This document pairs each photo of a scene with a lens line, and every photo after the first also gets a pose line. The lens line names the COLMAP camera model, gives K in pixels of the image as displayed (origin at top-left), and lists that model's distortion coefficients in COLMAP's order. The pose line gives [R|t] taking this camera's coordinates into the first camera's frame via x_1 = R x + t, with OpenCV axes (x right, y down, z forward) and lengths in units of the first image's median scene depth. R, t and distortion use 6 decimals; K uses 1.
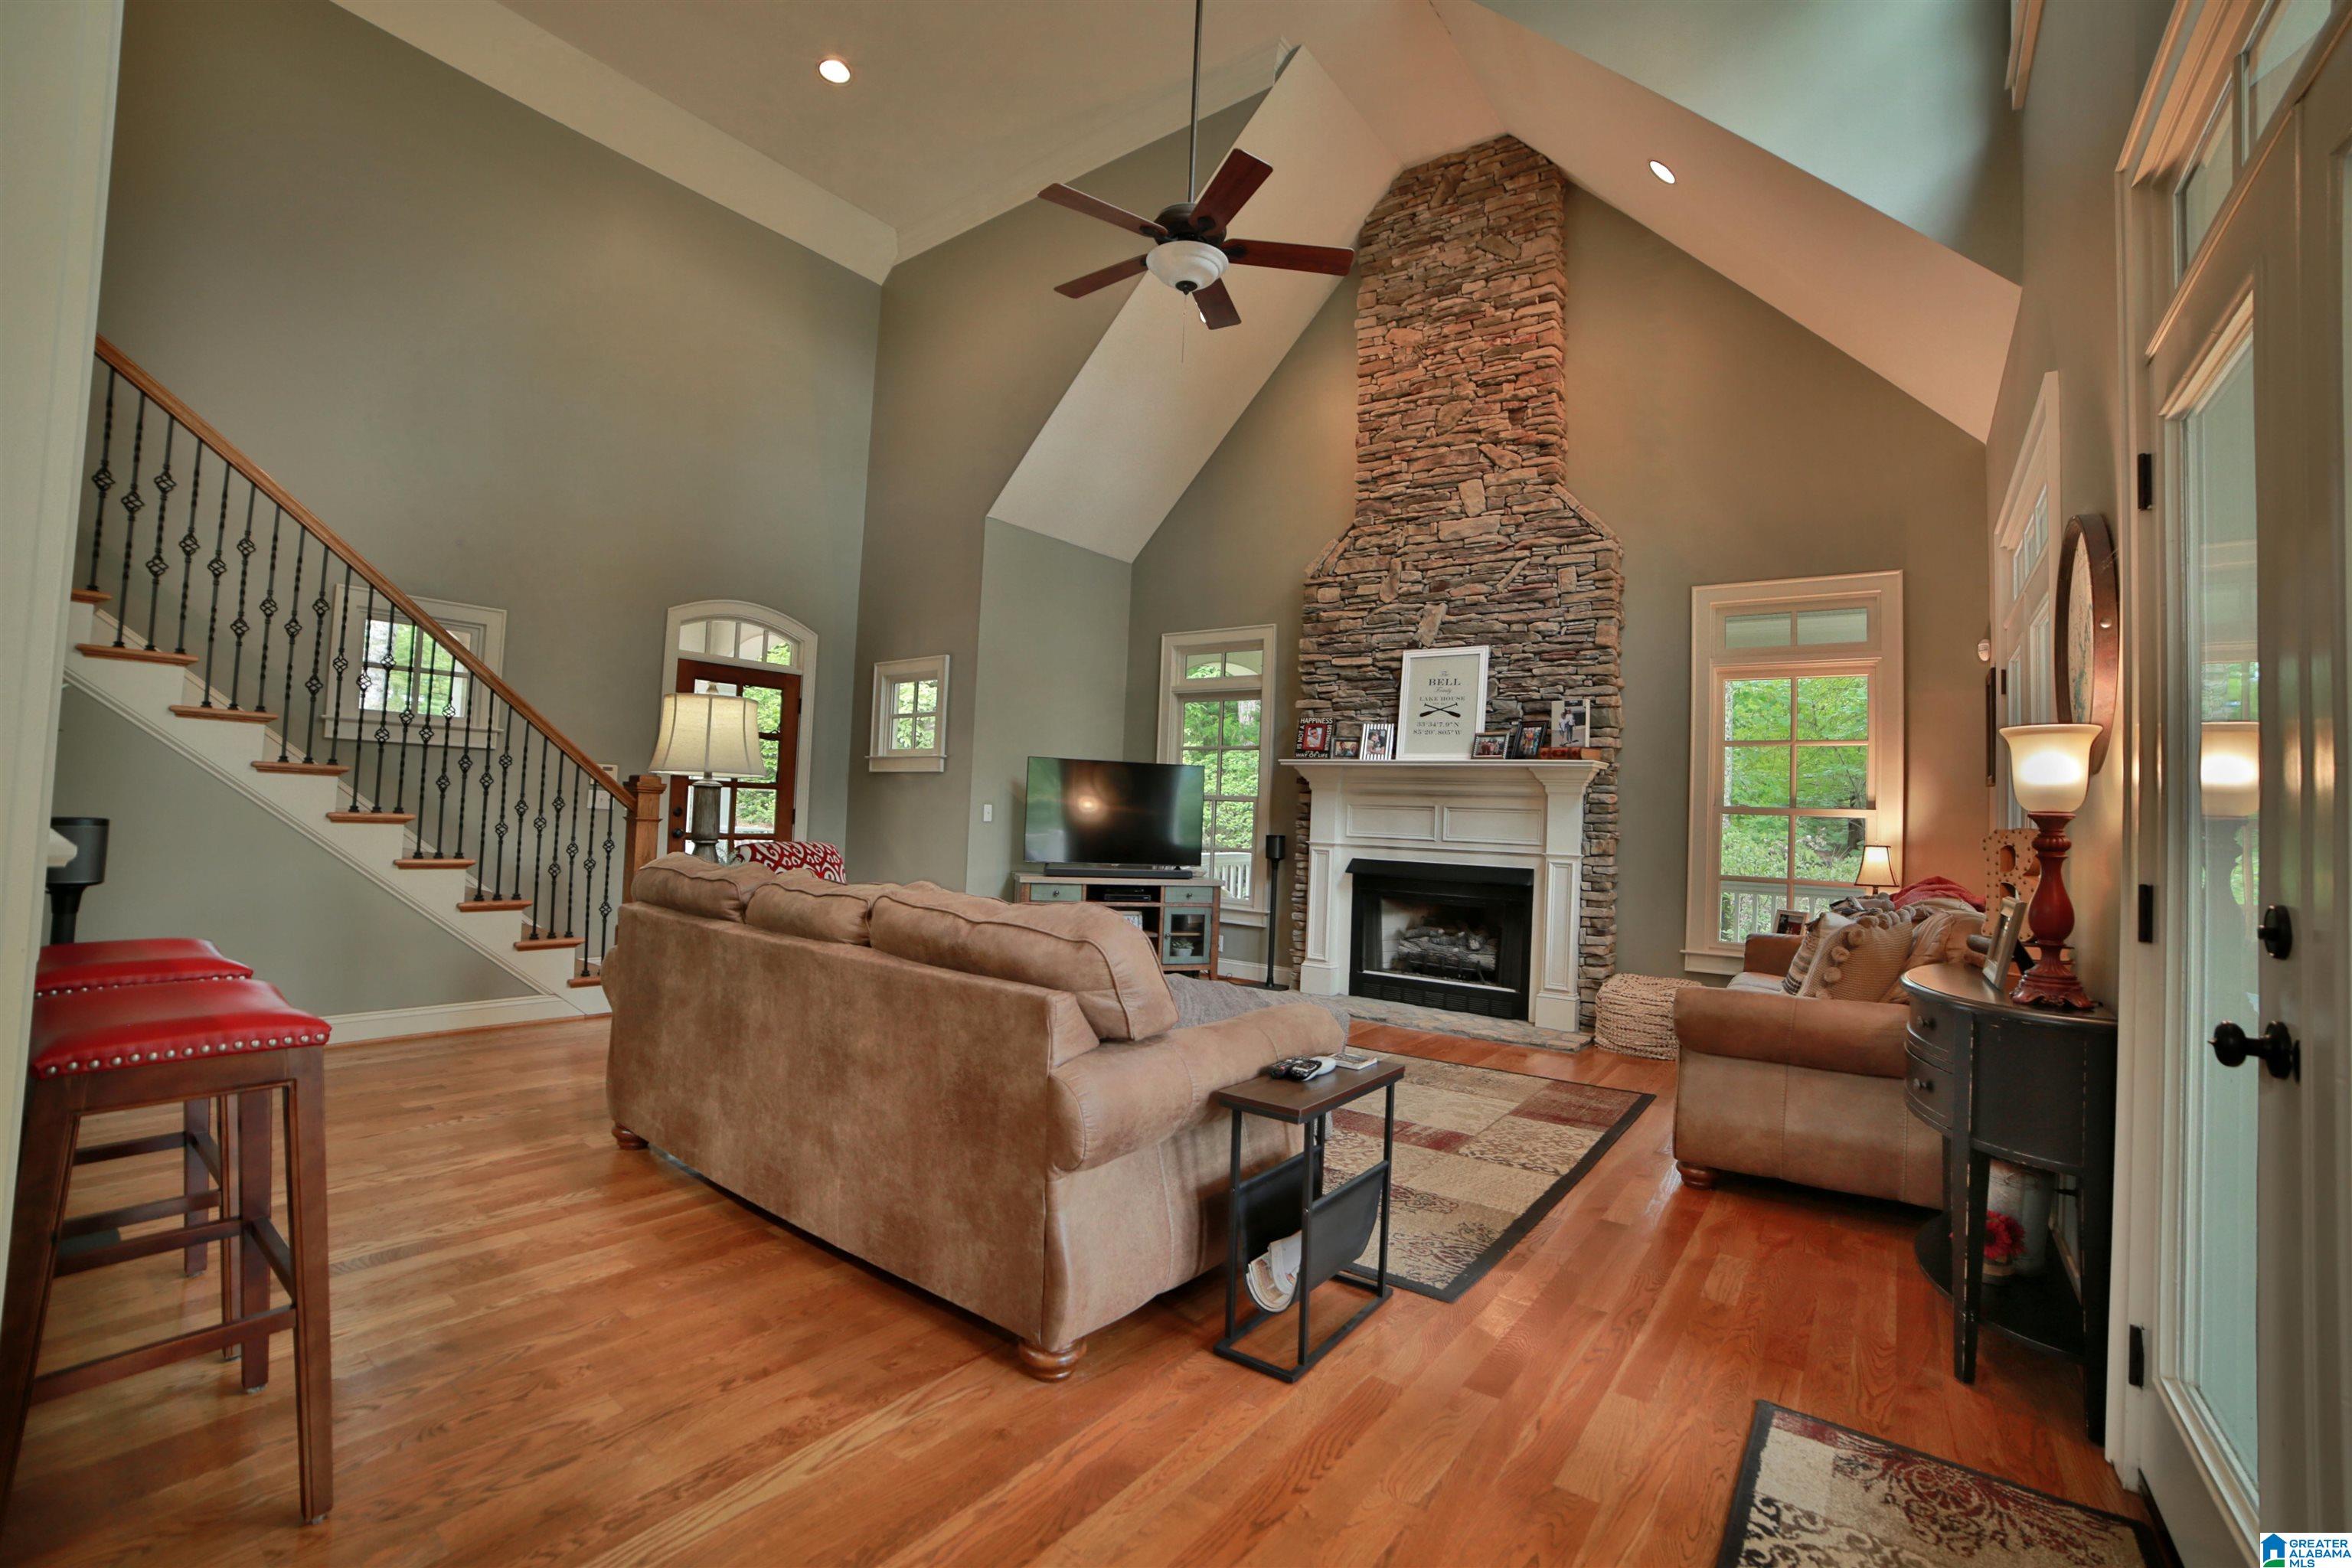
lens RADIAL K [[1009.2, 0, 1190.4], [0, 1009.2, 763.9], [0, 0, 1]] dist [-0.123374, 0.049024]
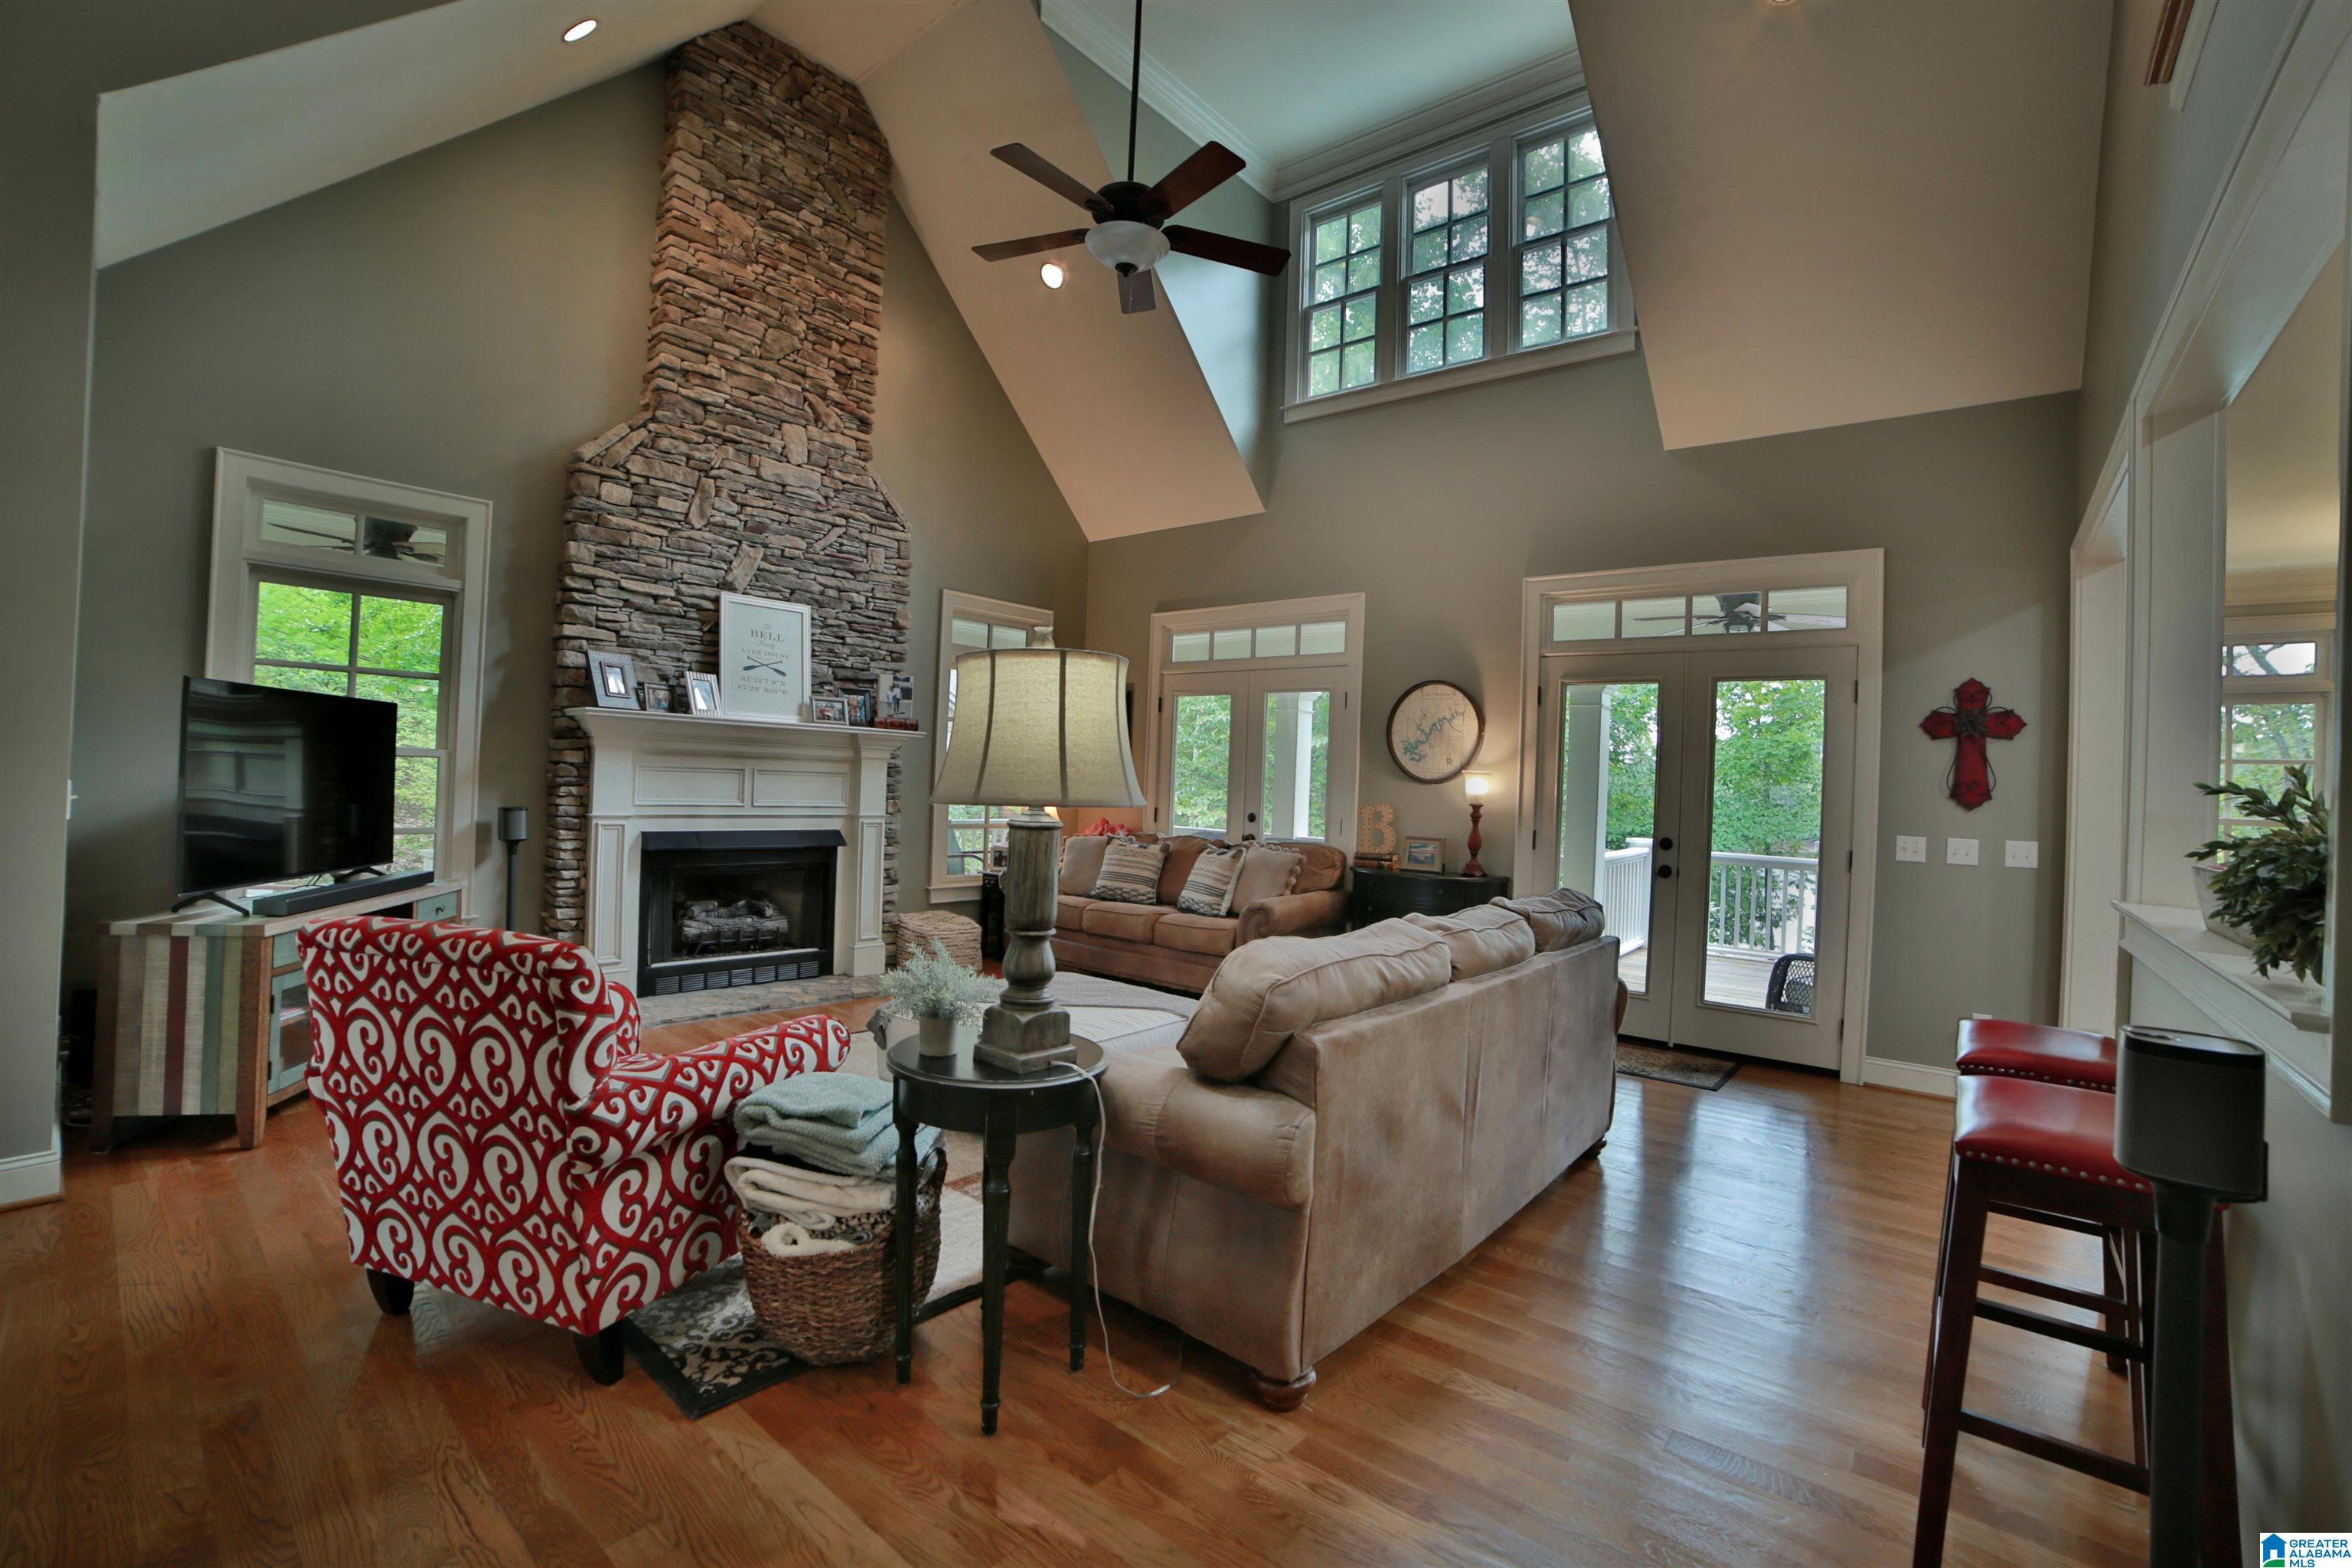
lens RADIAL K [[1009.2, 0, 1190.4], [0, 1009.2, 763.9], [0, 0, 1]] dist [-0.123374, 0.049024]
pose [[0.050213, -0.020198, 0.998534, -0.643480], [-0.083681, 0.996195, 0.024359, -0.018626], [-0.995227, -0.084782, 0.048332, 0.558147]]
